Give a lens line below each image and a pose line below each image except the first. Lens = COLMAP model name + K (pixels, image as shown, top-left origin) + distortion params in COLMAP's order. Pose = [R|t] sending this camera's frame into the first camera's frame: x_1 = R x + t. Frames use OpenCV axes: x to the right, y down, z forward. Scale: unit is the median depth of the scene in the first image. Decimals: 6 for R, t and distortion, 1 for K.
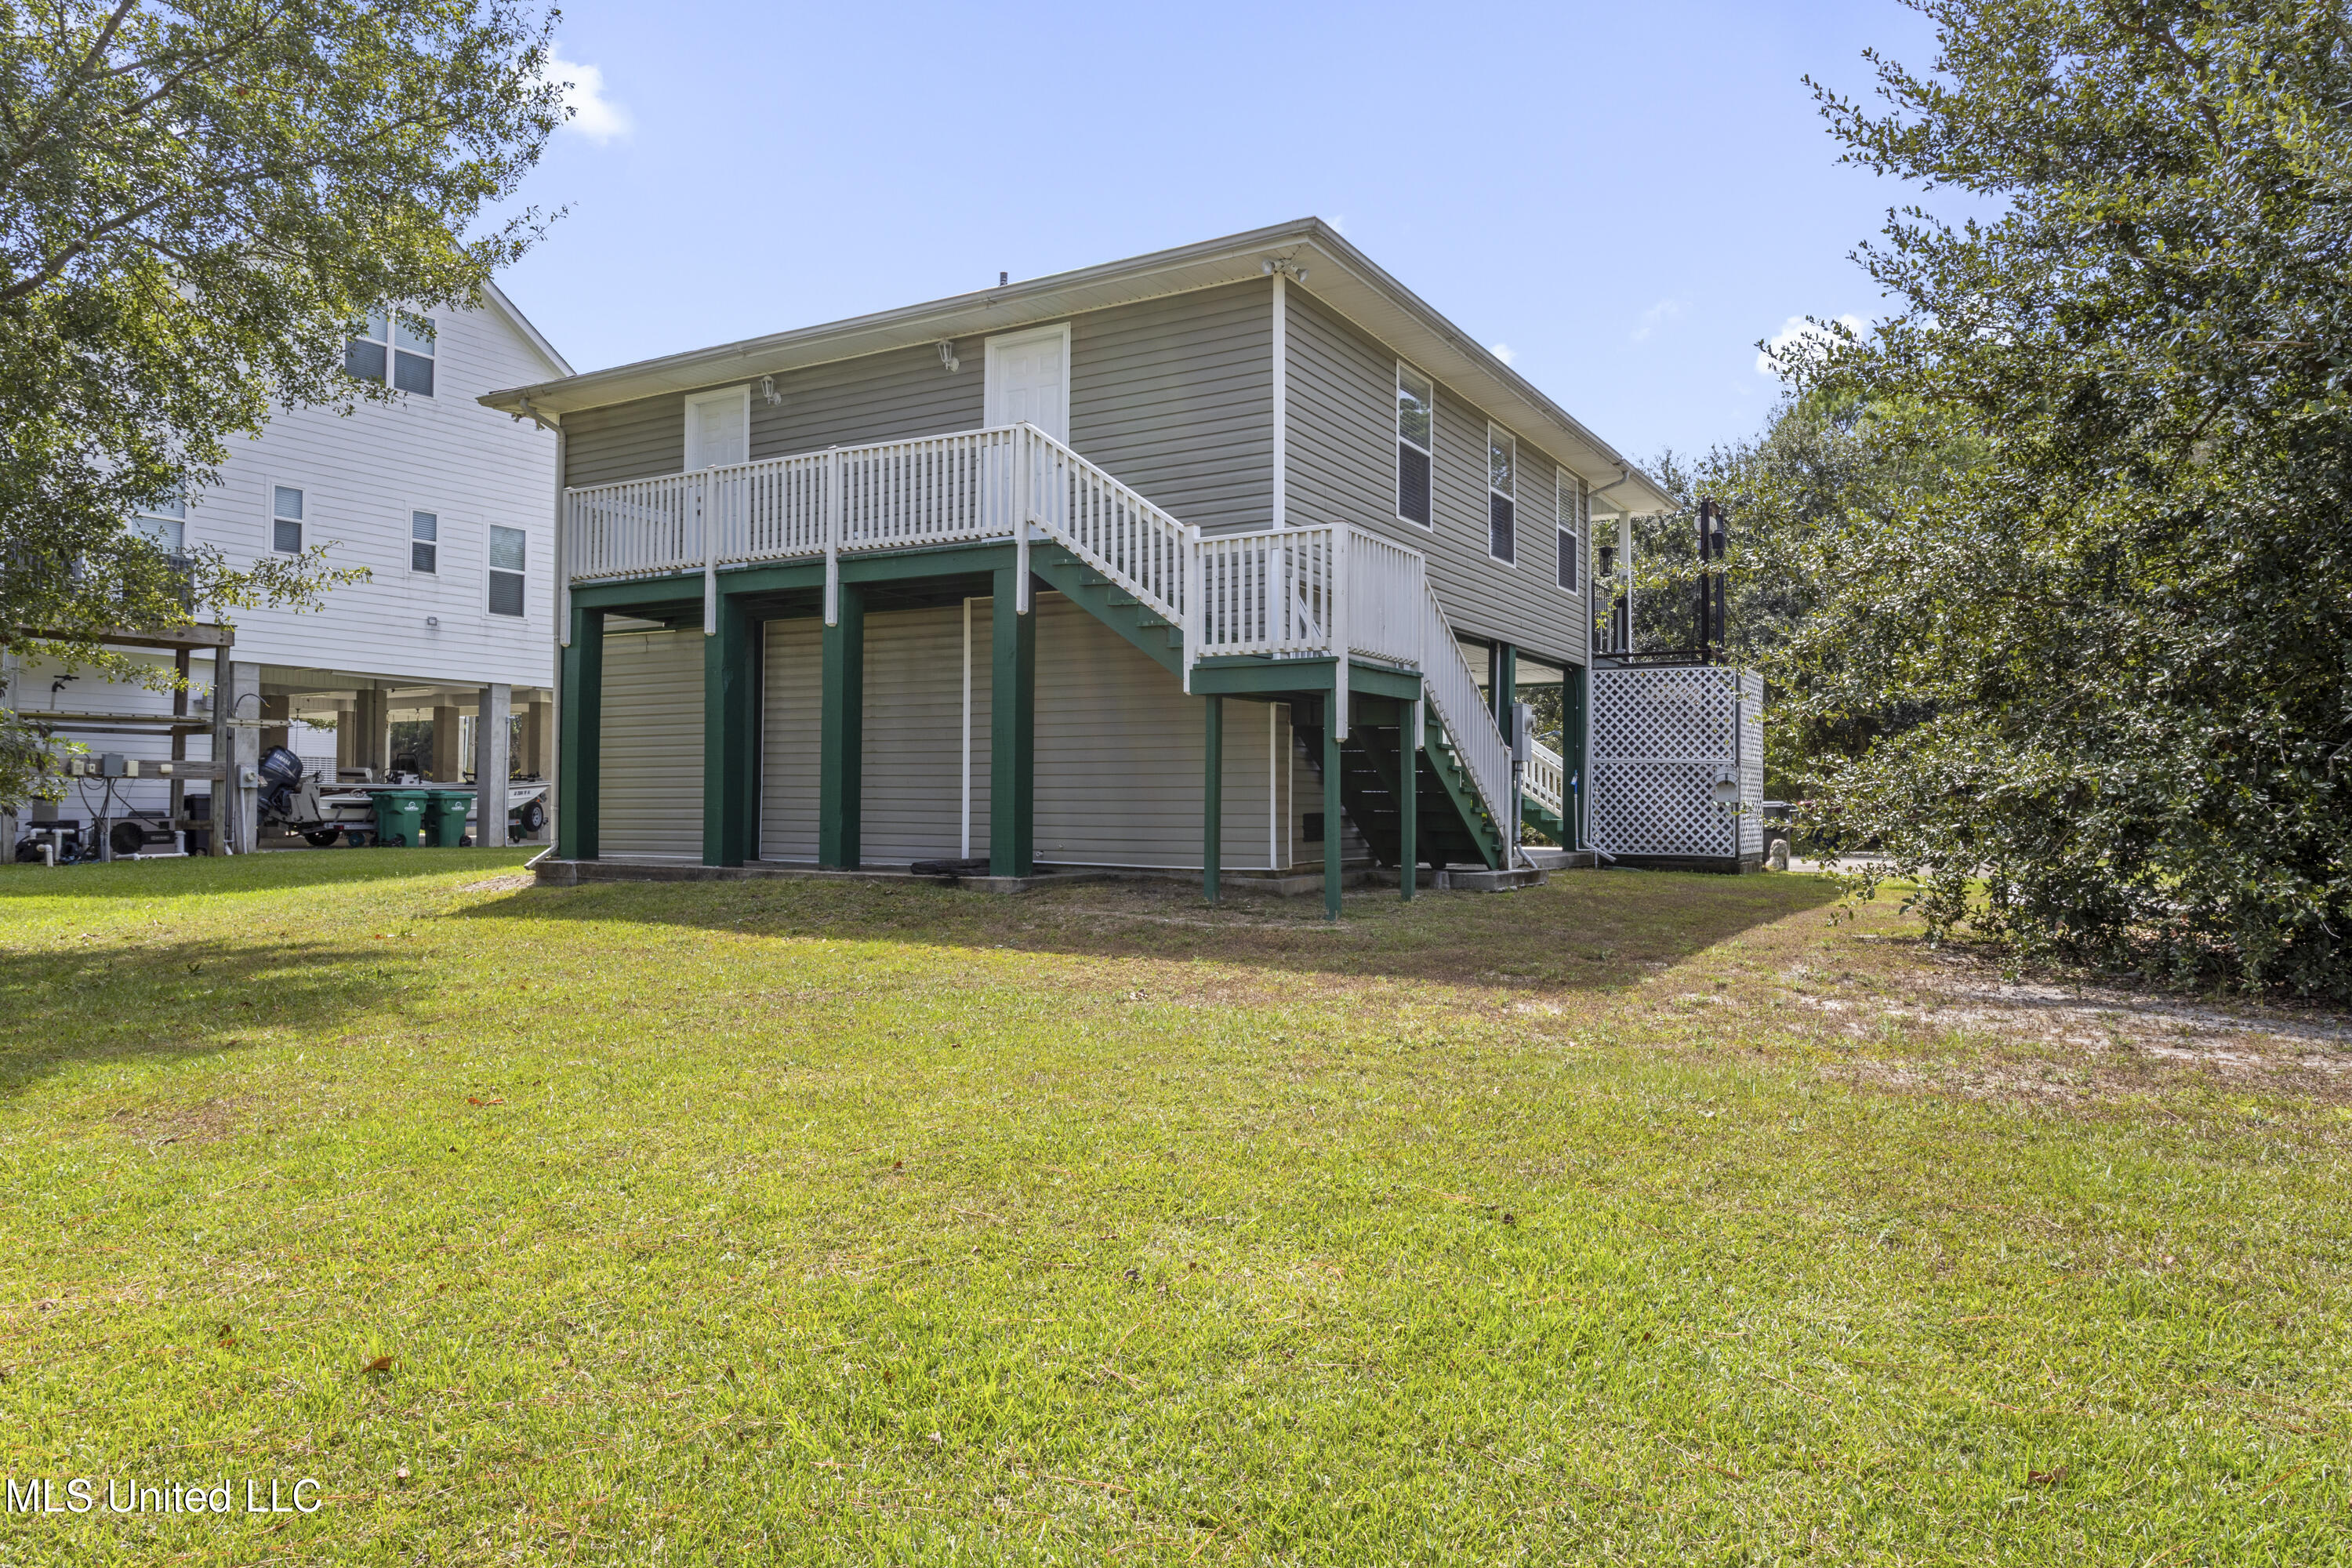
lens RADIAL K [[1457.9, 0, 1176.0], [0, 1457.9, 784.0], [0, 0, 1]] dist [0.000417, 0.000217]
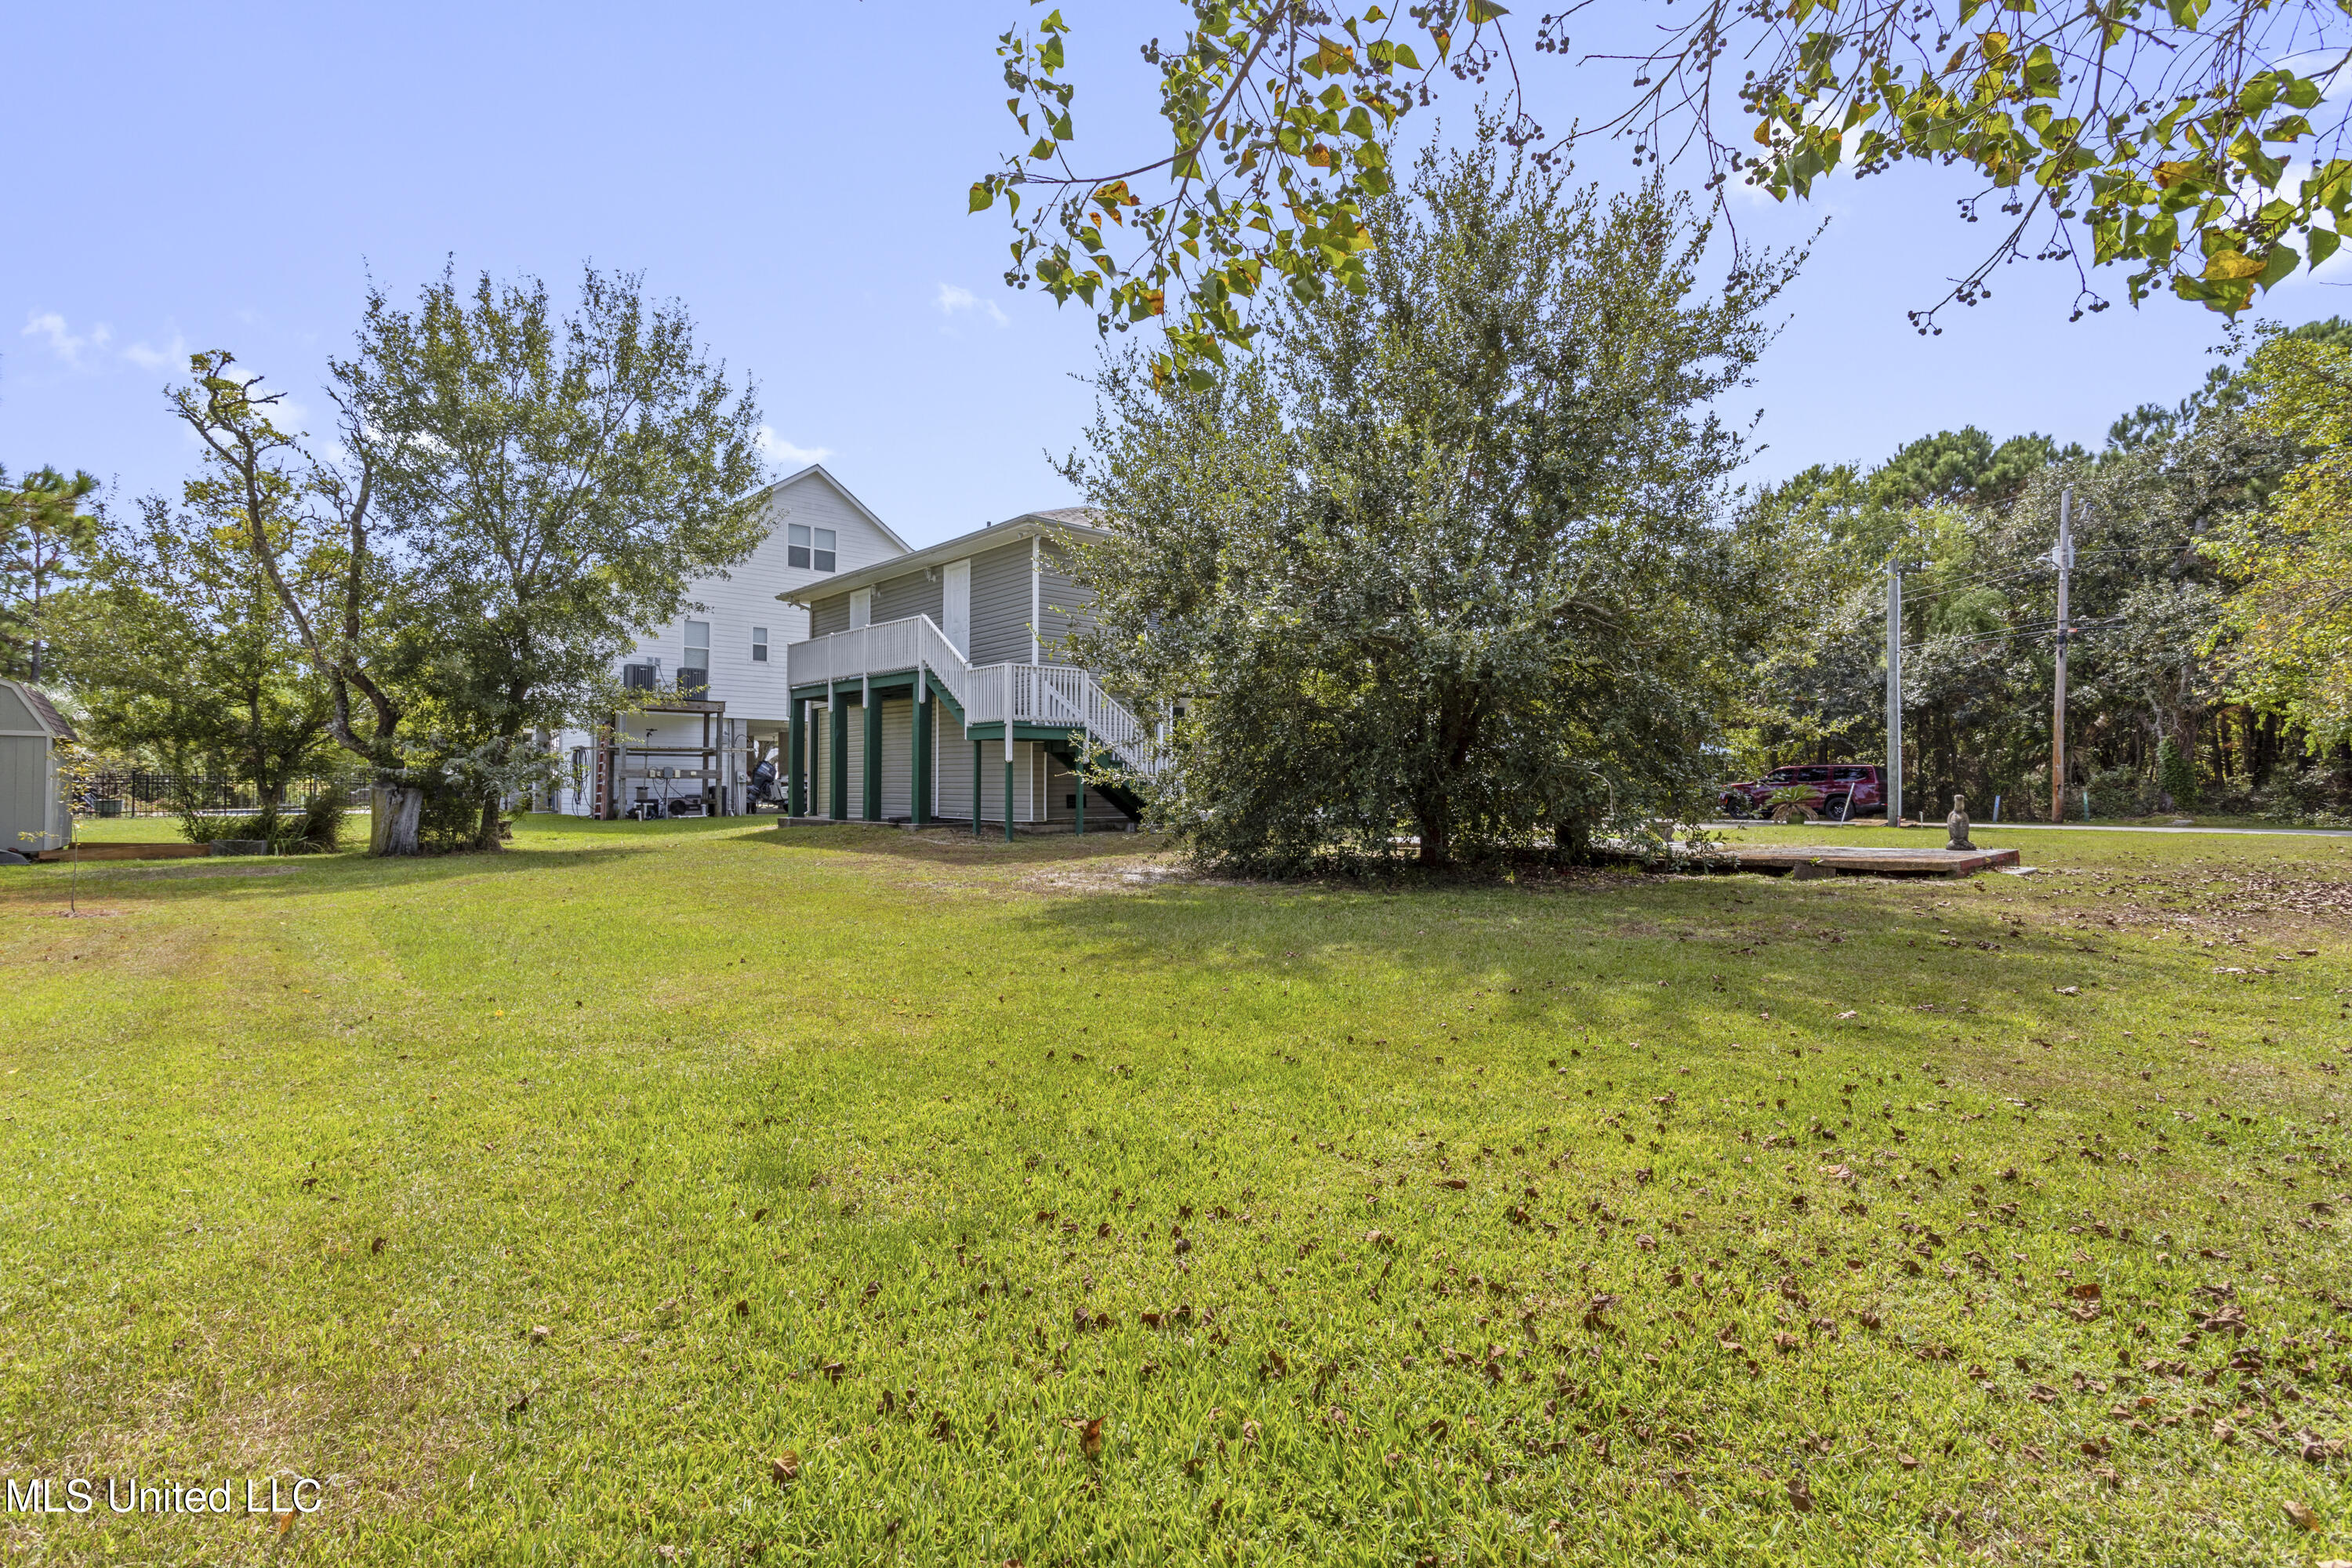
lens RADIAL K [[1108.5, 0, 1172.3], [0, 1108.5, 772.4], [0, 0, 1]] dist [0.003437, 0.000604]
pose [[0.947548, -0.008283, -0.319507, 0.607960], [0.007921, 0.999966, -0.002433, -0.004737], [0.319516, -0.000225, 0.947581, -0.349520]]
